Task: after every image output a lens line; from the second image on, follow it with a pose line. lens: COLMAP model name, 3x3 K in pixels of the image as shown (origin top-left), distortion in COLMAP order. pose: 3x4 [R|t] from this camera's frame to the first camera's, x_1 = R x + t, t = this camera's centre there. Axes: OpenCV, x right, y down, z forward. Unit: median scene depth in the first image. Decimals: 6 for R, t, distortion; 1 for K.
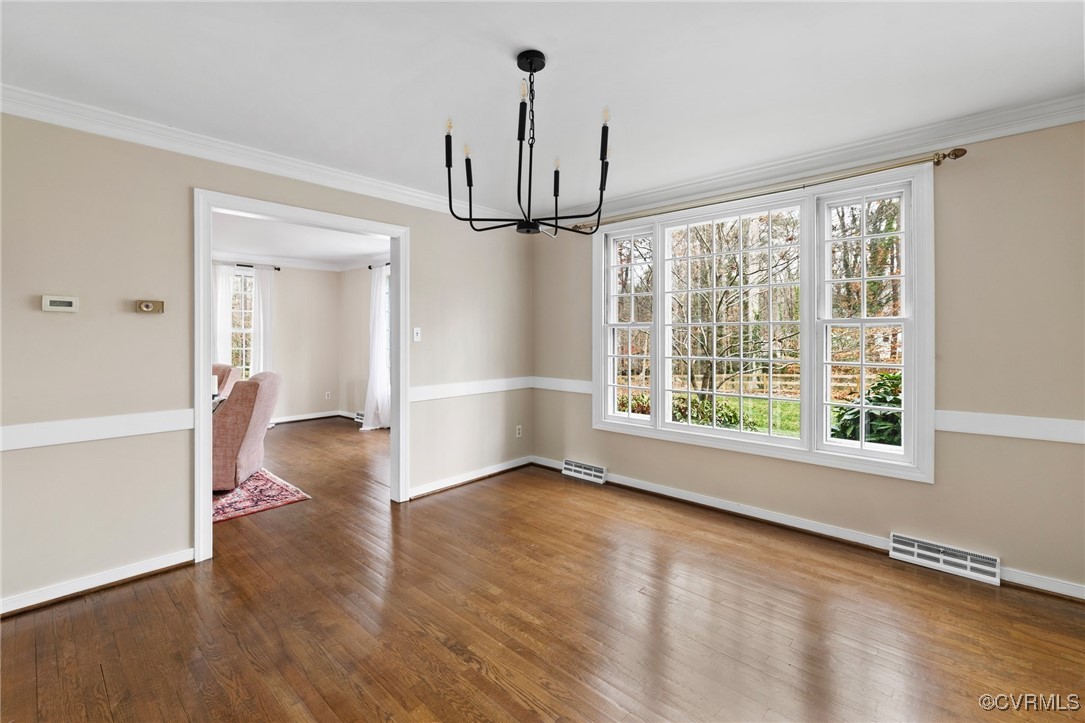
lens RADIAL K [[474.6, 0, 522.8], [0, 474.6, 337.0], [0, 0, 1]] dist [0.002127, -0.000862]
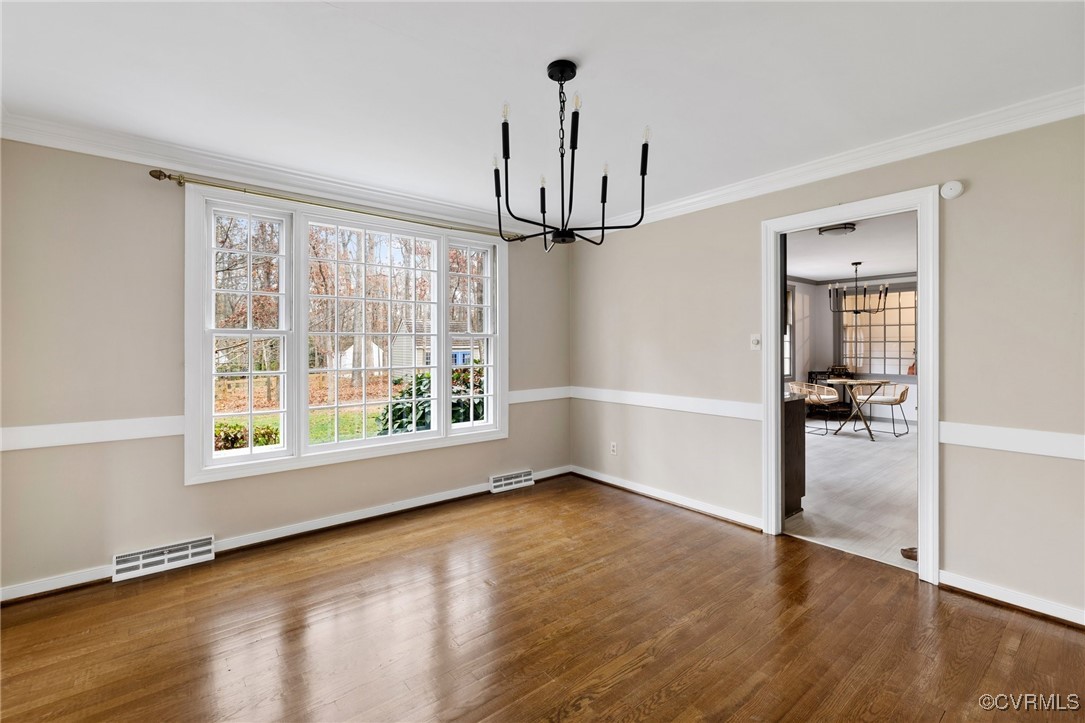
lens RADIAL K [[474.6, 0, 540.8], [0, 474.6, 352.2], [0, 0, 1]] dist [0.002127, -0.000862]
pose [[0.124547, -0.012076, 0.992140, -0.601145], [0.002061, 0.999927, 0.011912, -0.002184], [-0.992212, 0.000561, 0.124562, 0.569230]]
